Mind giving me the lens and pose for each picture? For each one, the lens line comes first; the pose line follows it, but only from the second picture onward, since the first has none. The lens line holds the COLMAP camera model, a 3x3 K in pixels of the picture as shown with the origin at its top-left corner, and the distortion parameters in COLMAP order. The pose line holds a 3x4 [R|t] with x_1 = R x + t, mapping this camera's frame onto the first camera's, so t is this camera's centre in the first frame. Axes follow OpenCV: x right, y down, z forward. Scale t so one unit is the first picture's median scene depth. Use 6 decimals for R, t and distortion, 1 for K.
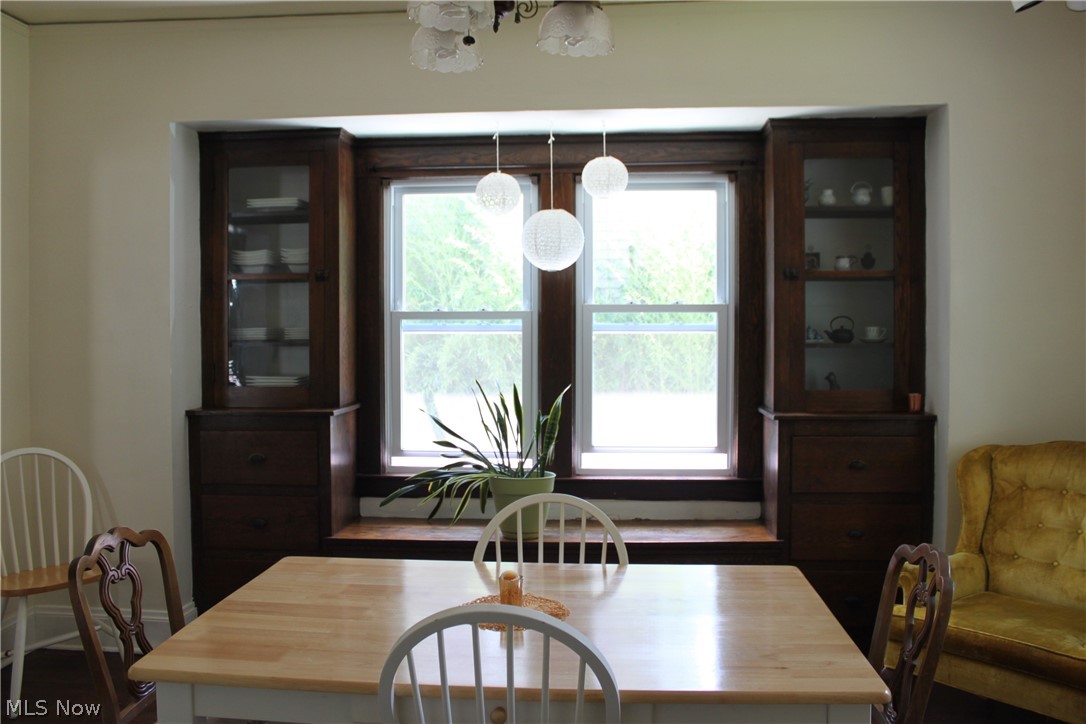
lens RADIAL K [[934.2, 0, 543.0], [0, 934.2, 362.0], [0, 0, 1]] dist [-0.054584, 0.013056]
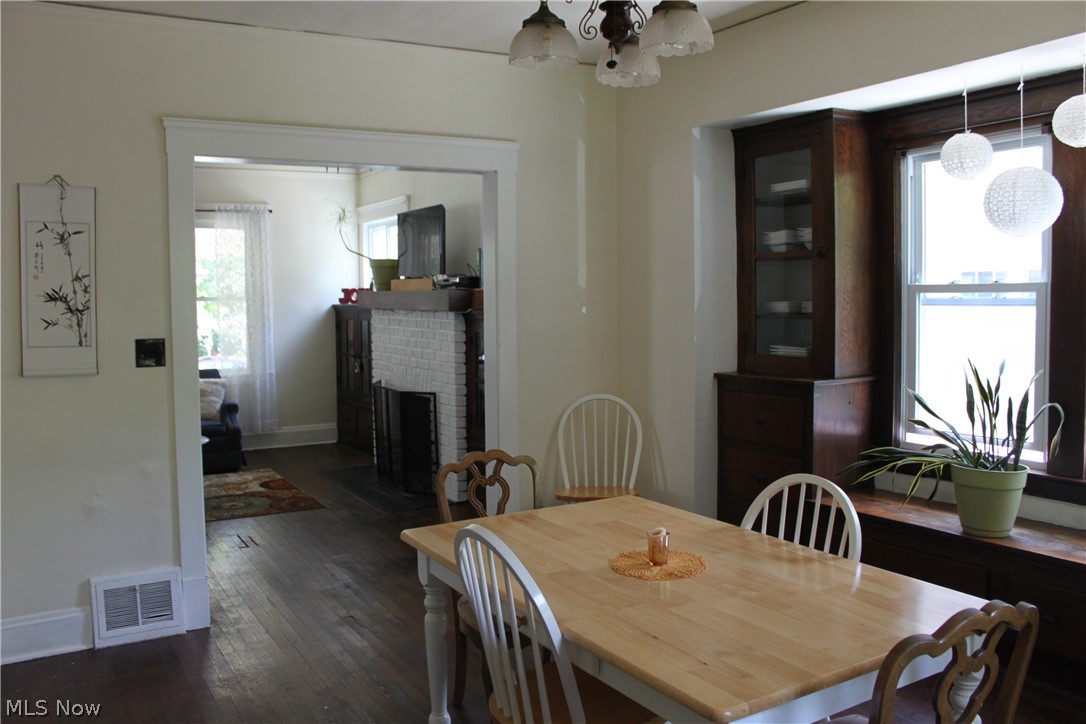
lens RADIAL K [[934.2, 0, 543.0], [0, 934.2, 362.0], [0, 0, 1]] dist [-0.054584, 0.013056]
pose [[0.609644, 0.049907, -0.791103, 0.406541], [-0.013645, 0.998529, 0.052477, -0.020277], [0.792558, -0.021198, 0.609428, 0.111624]]
